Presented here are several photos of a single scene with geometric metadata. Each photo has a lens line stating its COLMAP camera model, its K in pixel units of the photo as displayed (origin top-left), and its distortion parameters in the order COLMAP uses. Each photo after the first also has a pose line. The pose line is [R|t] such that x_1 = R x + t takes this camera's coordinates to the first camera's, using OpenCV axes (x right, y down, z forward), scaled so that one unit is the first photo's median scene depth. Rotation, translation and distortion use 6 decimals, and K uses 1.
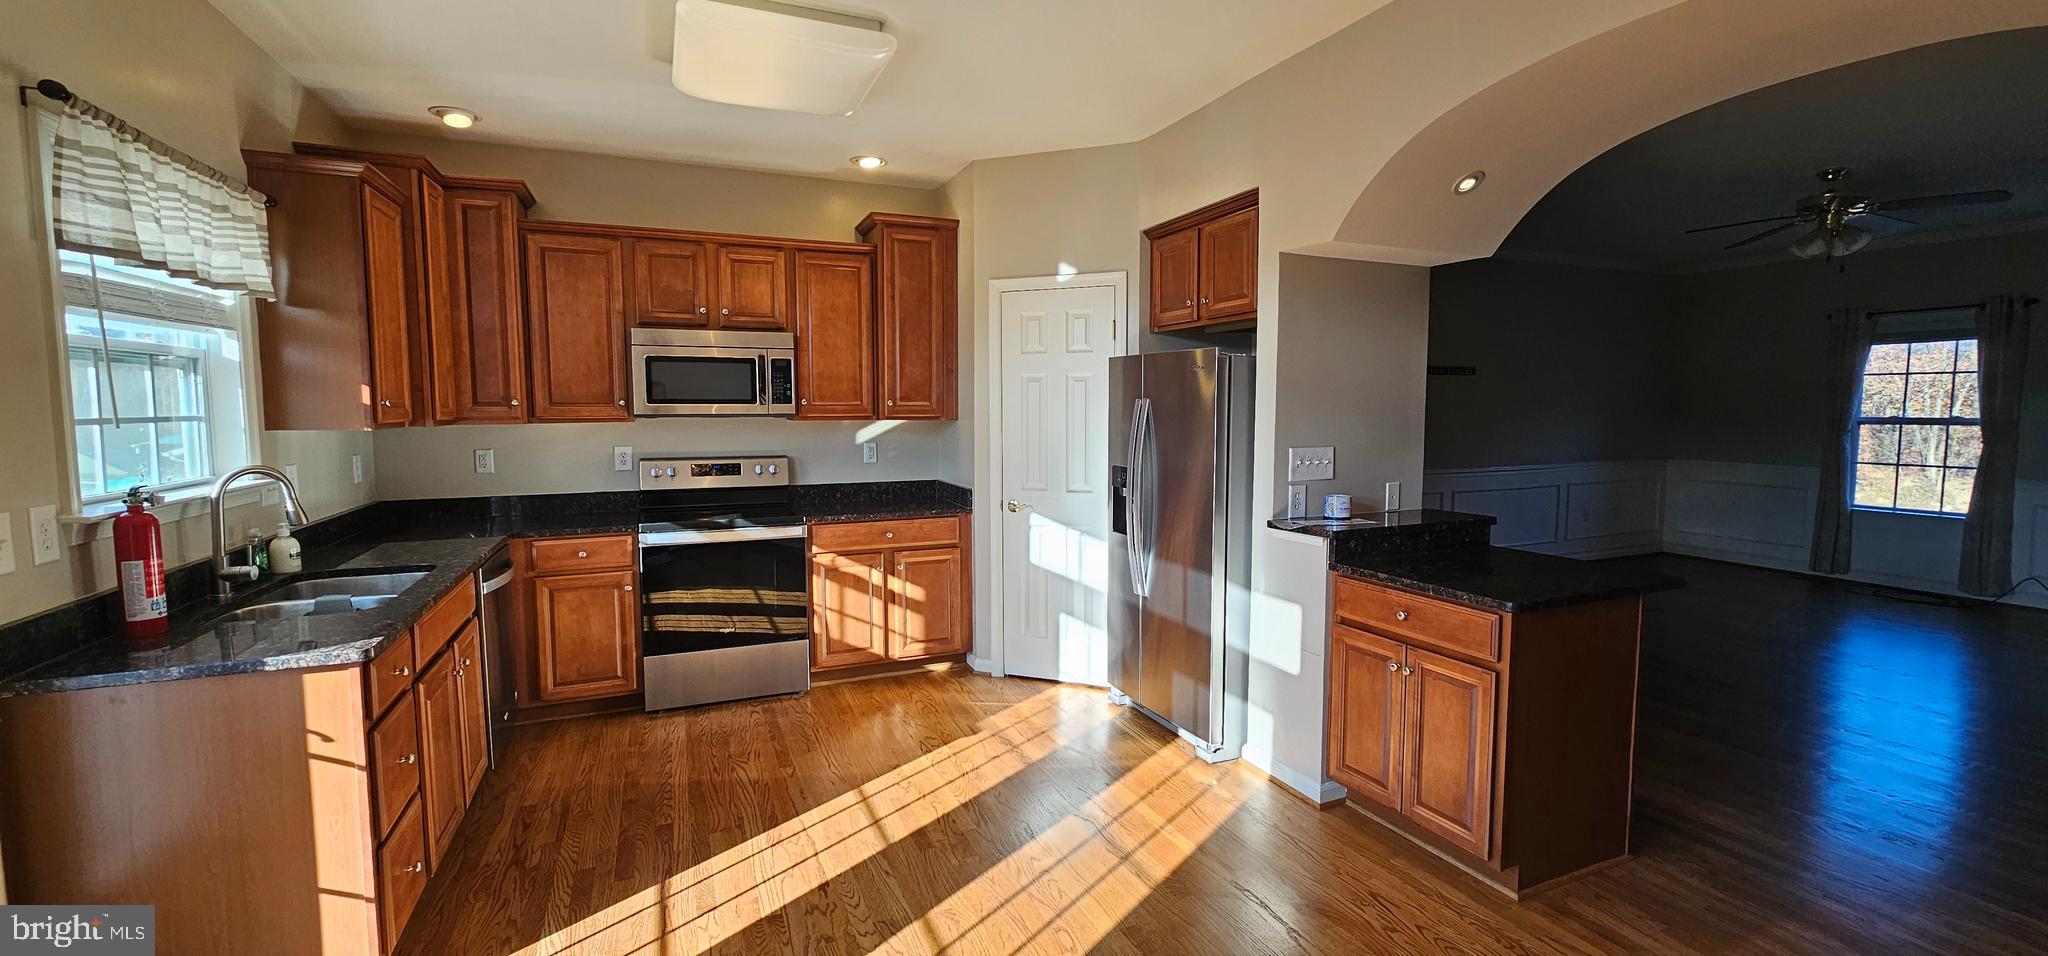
lens RADIAL K [[838.8, 0, 1015.3], [0, 838.8, 473.2], [0, 0, 1]] dist [-0.001539, -0.000338]
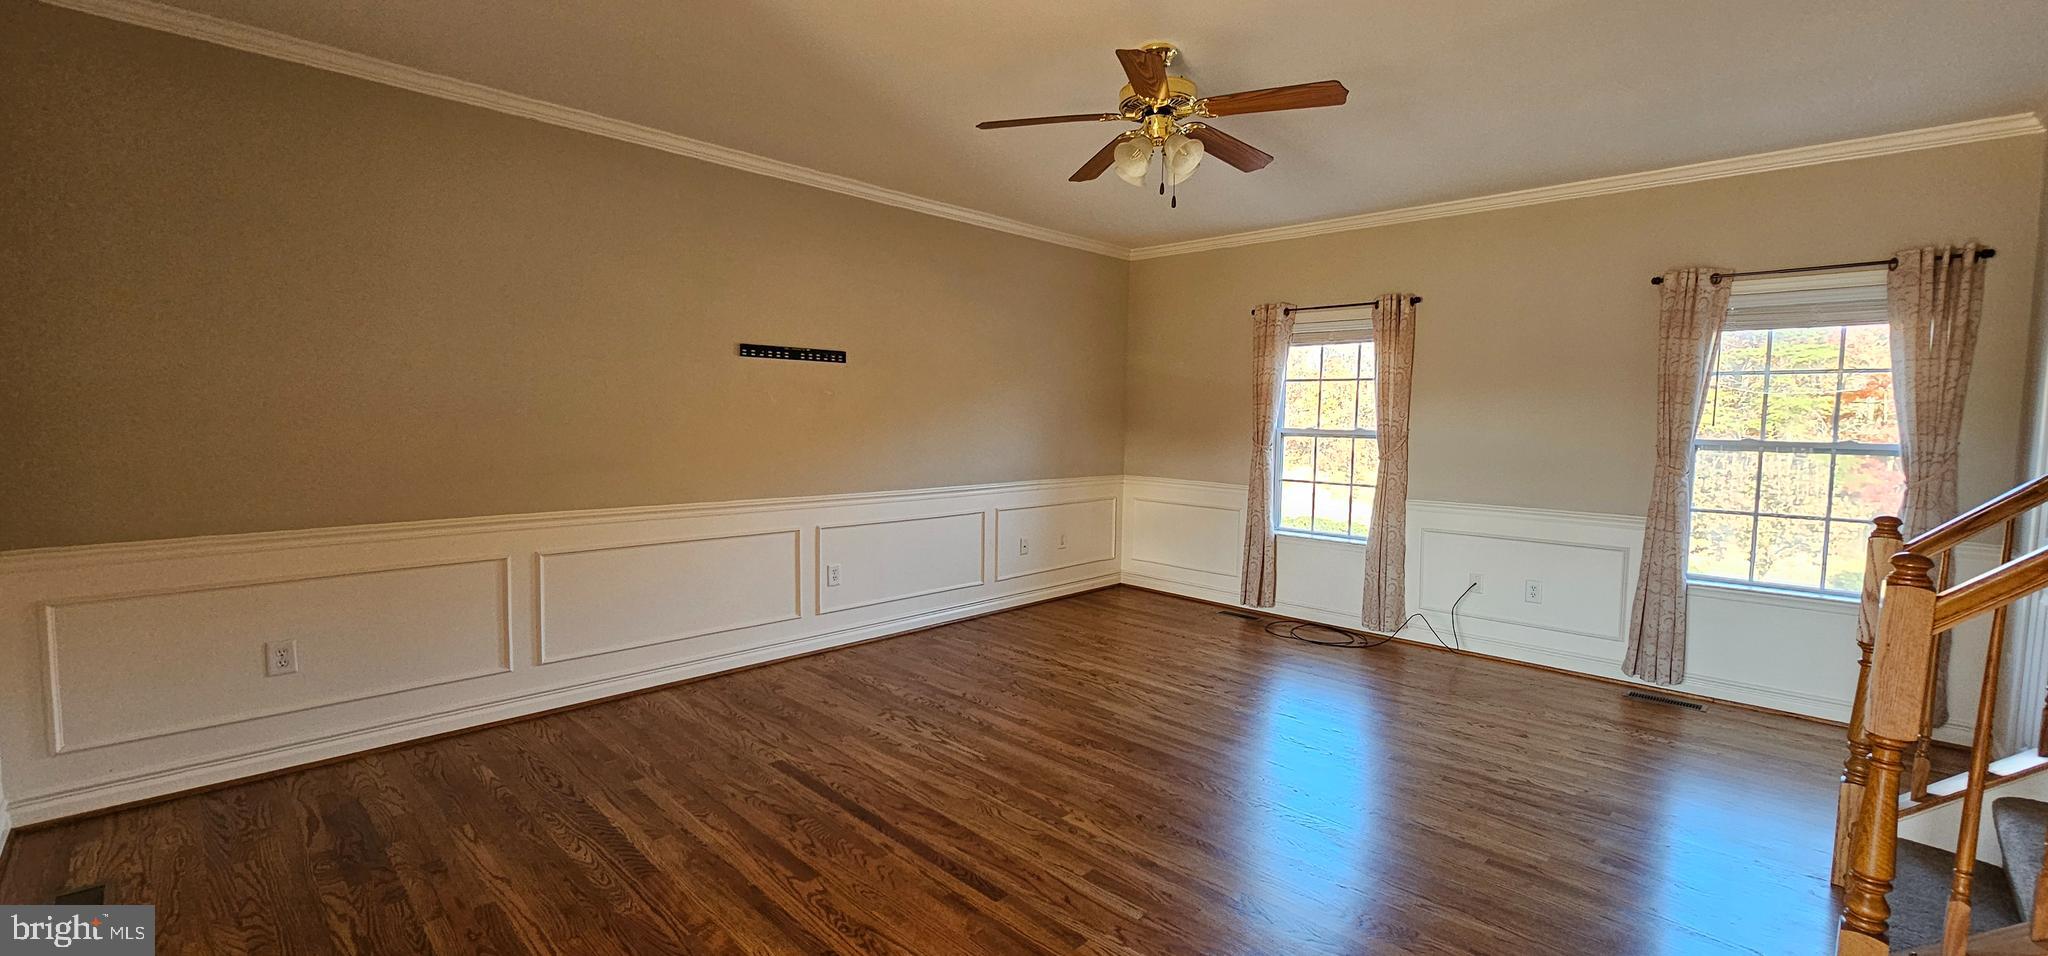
lens RADIAL K [[835.9, 0, 1024.3], [0, 835.9, 473.8], [0, 0, 1]] dist [-0.001840, -0.000027]
pose [[0.922189, -0.009504, 0.386622, 0.769595], [0.011392, 0.999932, -0.002591, -0.037030], [-0.386571, 0.006794, 0.922235, 0.542673]]
